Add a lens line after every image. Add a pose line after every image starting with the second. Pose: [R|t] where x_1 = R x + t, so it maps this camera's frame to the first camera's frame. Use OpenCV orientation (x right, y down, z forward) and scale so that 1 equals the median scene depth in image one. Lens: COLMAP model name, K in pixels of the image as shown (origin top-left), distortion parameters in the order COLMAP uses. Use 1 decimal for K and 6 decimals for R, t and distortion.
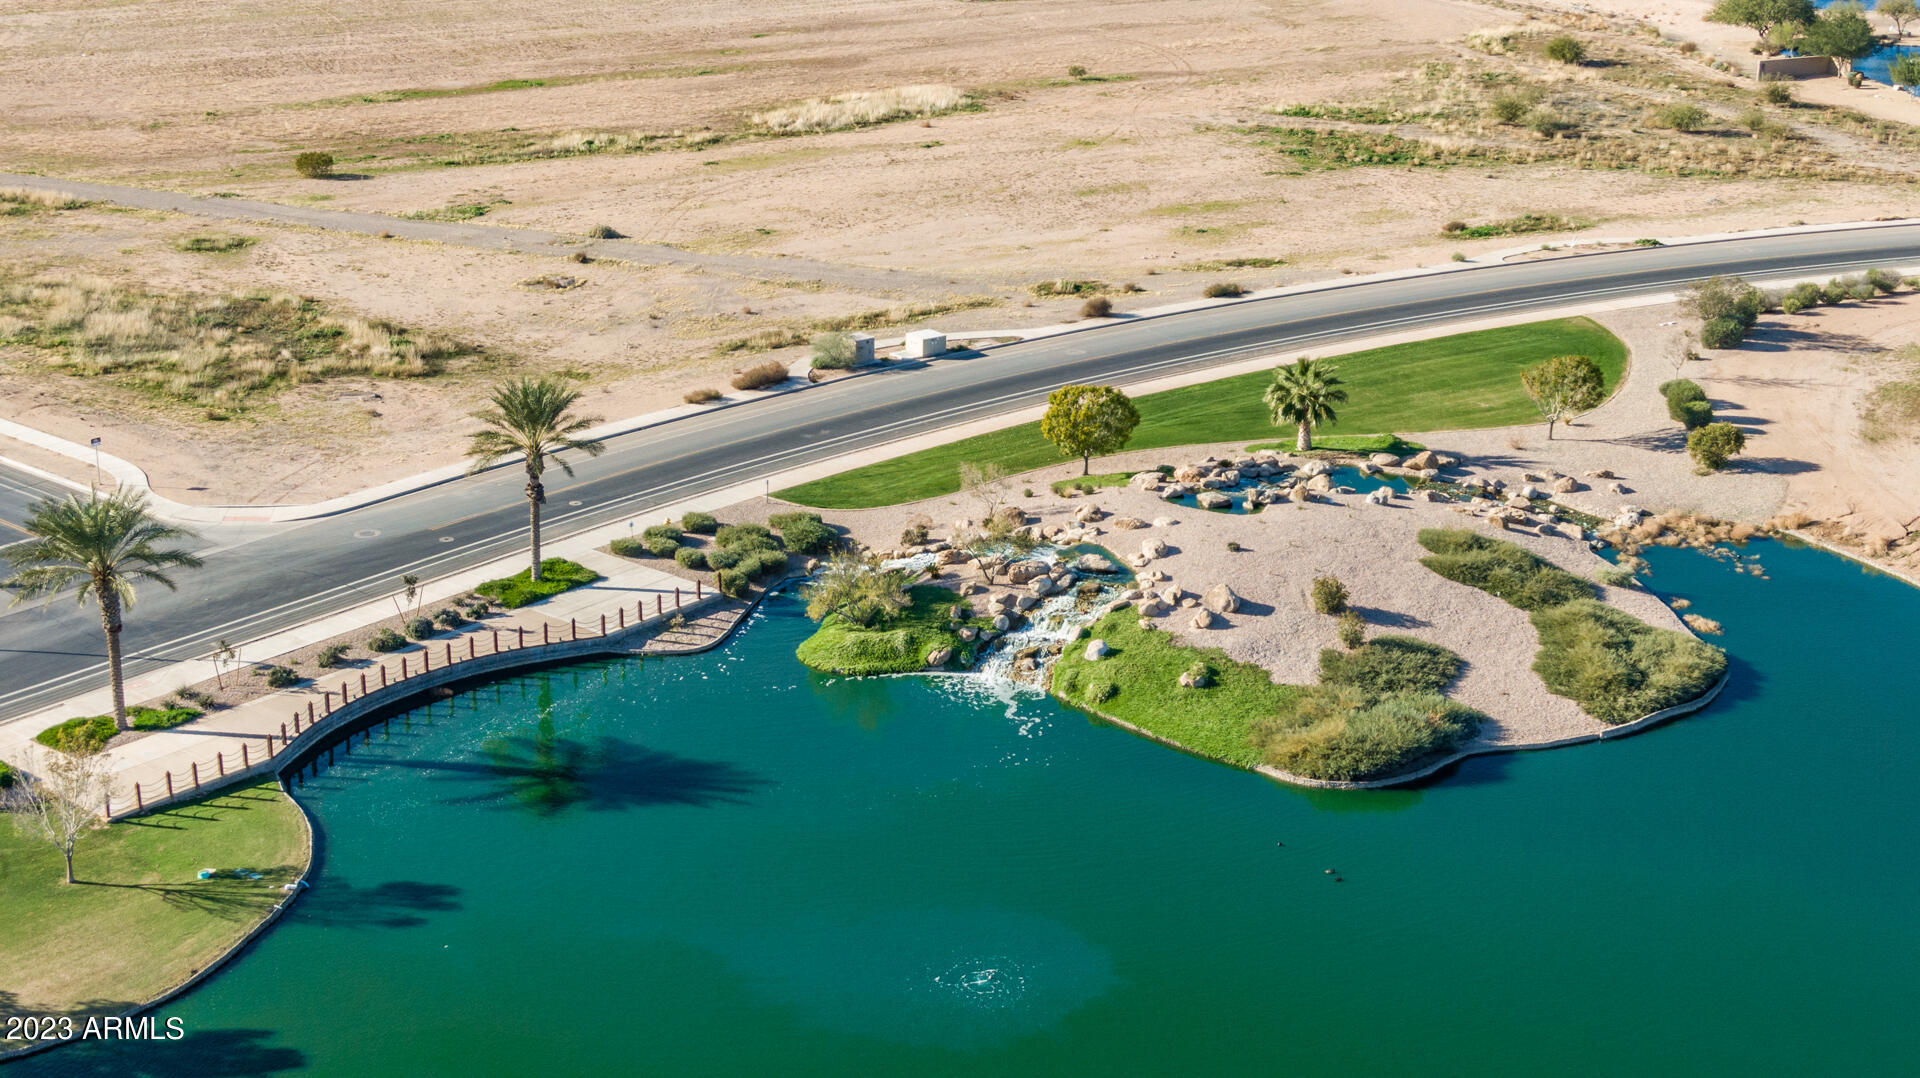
lens RADIAL K [[2766.0, 0, 960.0], [0, 2766.0, 539.0], [0, 0, 1]] dist [0.091374, 0.014299]
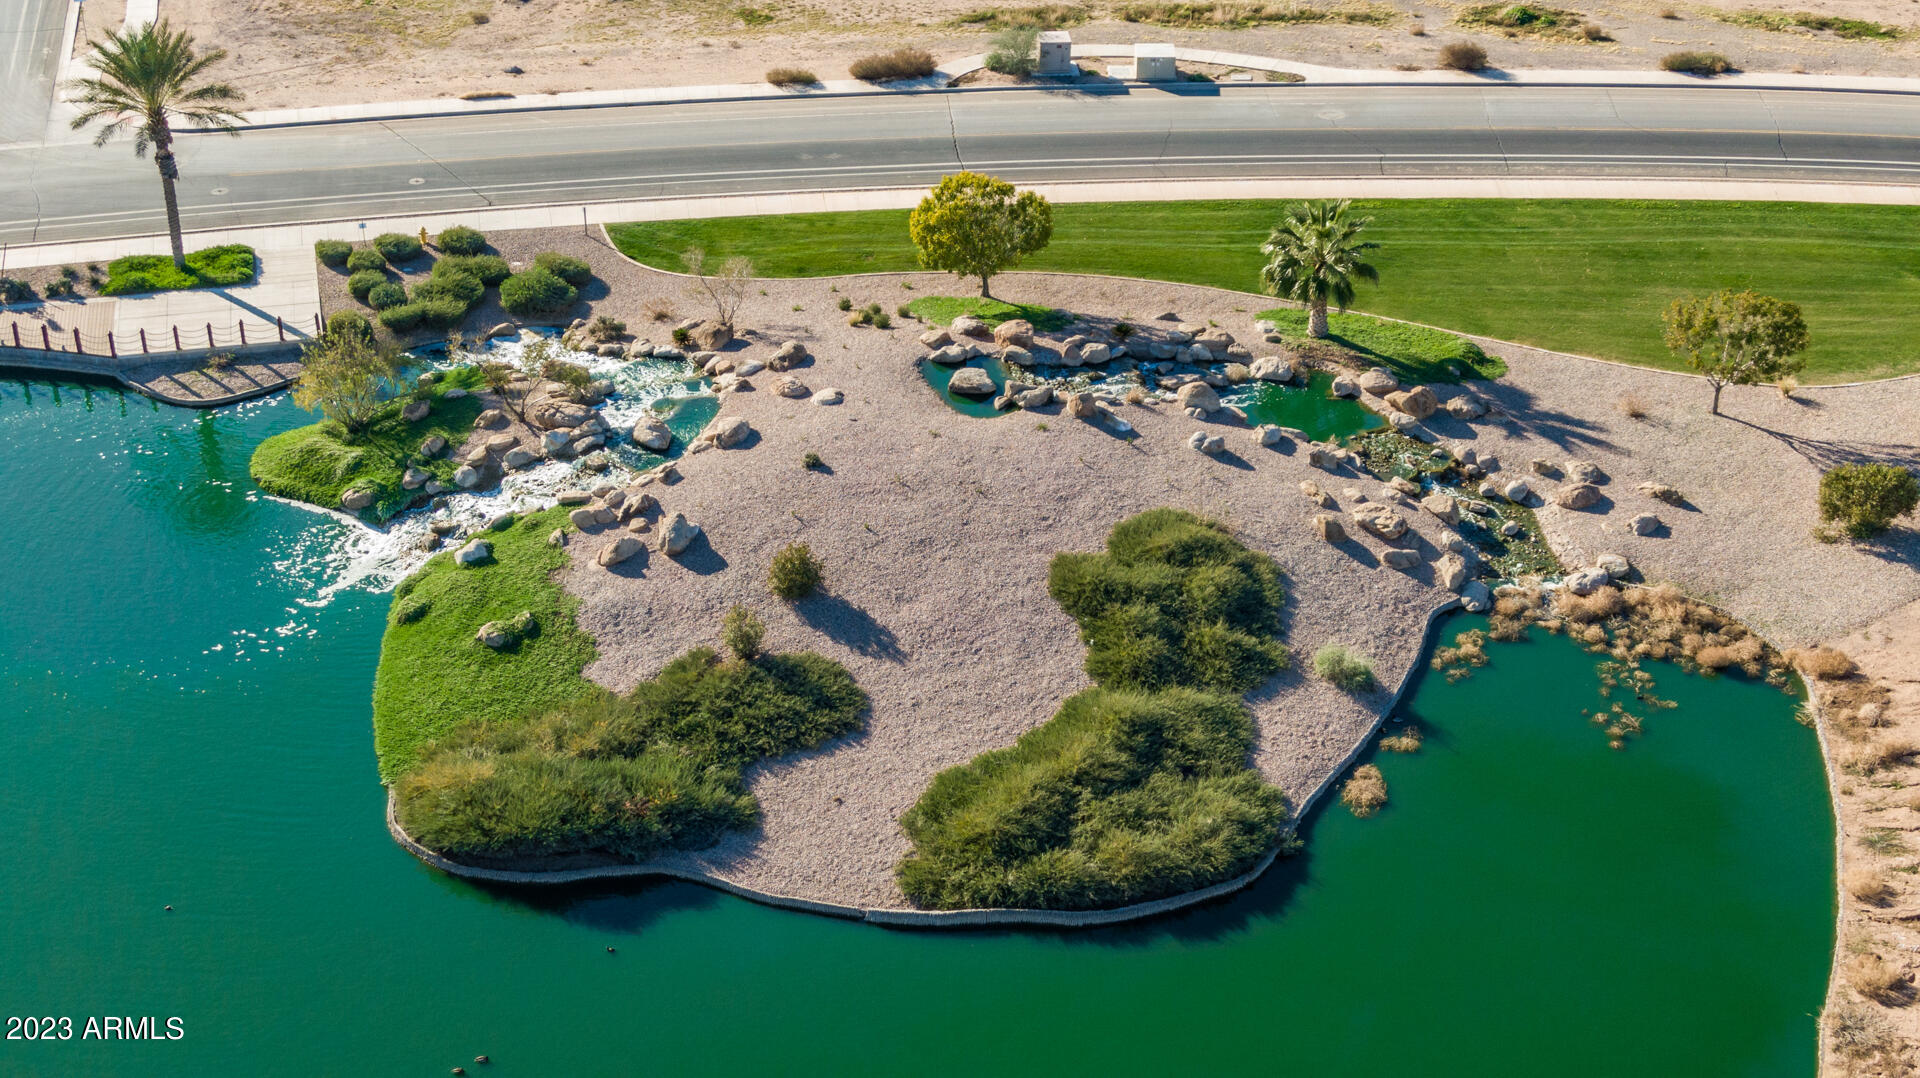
lens RADIAL K [[2766.0, 0, 960.0], [0, 2766.0, 539.0], [0, 0, 1]] dist [0.091374, 0.014299]
pose [[0.793480, 0.289085, -0.535555, 0.455054], [-0.190034, 0.953673, 0.233225, -0.132608], [0.578167, -0.083286, 0.811657, 0.406491]]
